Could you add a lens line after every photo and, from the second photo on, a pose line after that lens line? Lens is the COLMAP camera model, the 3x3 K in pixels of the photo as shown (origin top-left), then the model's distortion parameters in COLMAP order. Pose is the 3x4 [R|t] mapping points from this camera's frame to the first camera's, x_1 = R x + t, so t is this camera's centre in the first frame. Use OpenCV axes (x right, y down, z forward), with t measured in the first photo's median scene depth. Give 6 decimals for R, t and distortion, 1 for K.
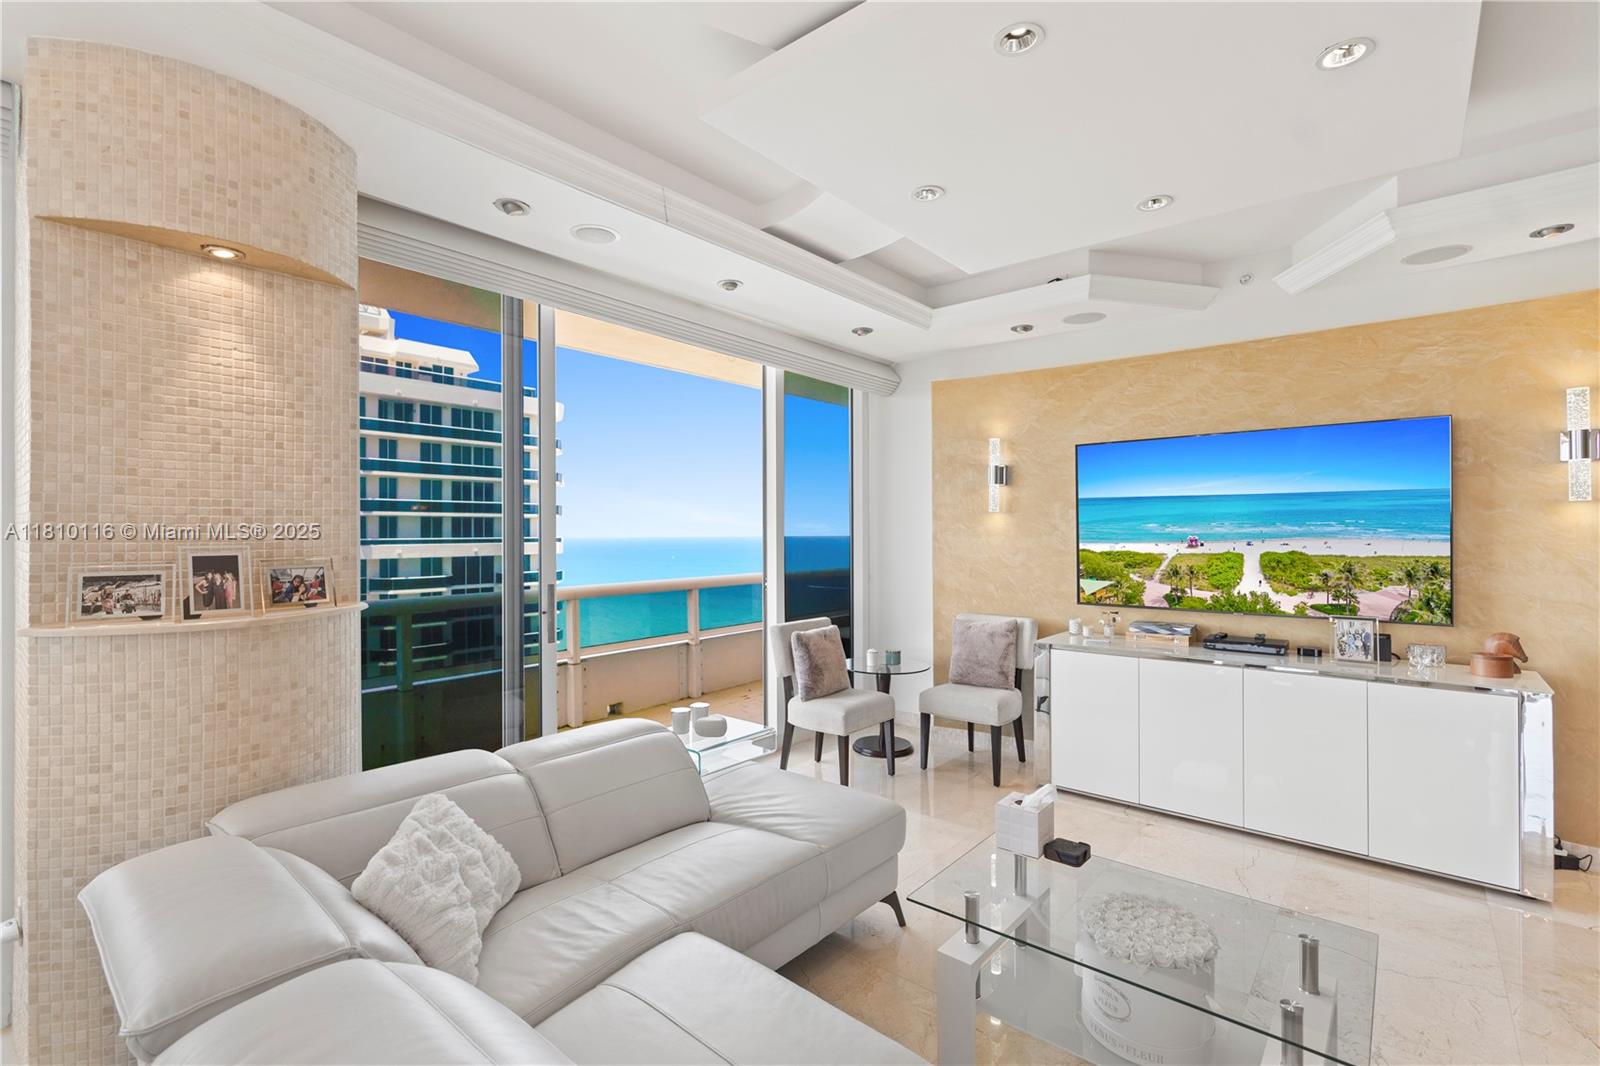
lens RADIAL K [[757.4, 0, 775.3], [0, 757.4, 528.9], [0, 0, 1]] dist [0.000759, 0.006360]
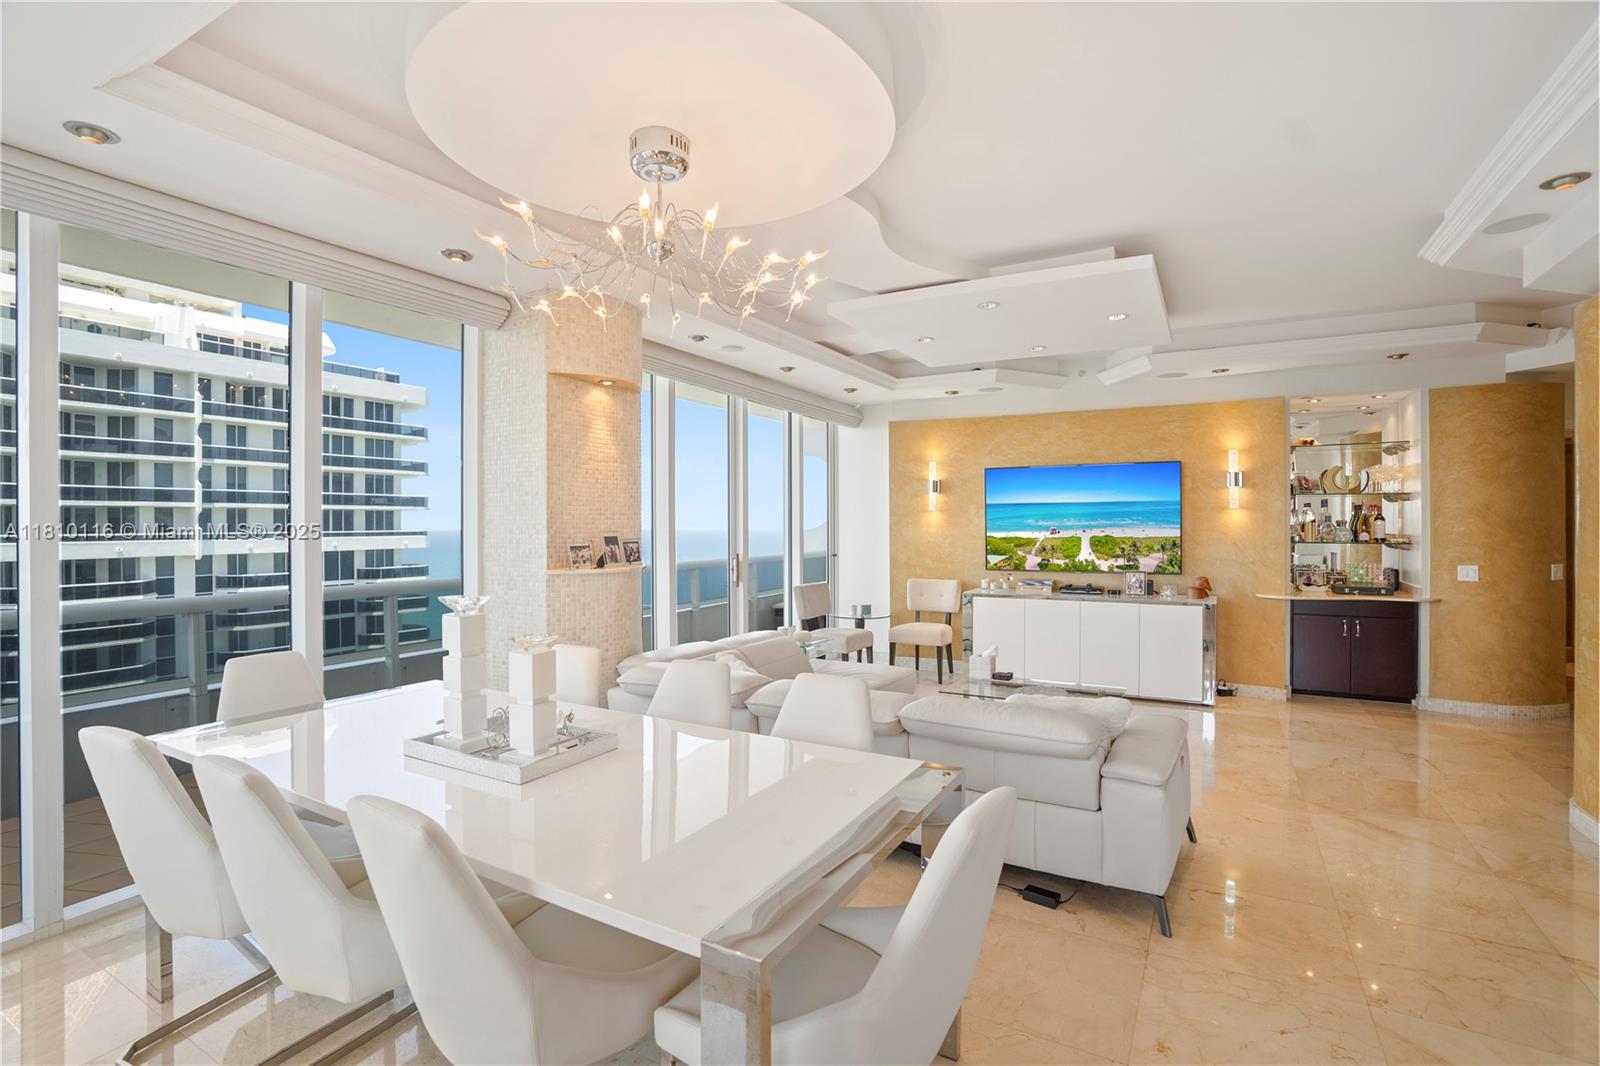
lens RADIAL K [[757.4, 0, 783.5], [0, 757.4, 527.9], [0, 0, 1]] dist [0.000759, 0.006360]
pose [[0.984407, -0.001624, 0.175897, -0.312069], [0.000272, 0.999970, 0.007709, -0.001147], [-0.175904, -0.007541, 0.984378, -0.510452]]
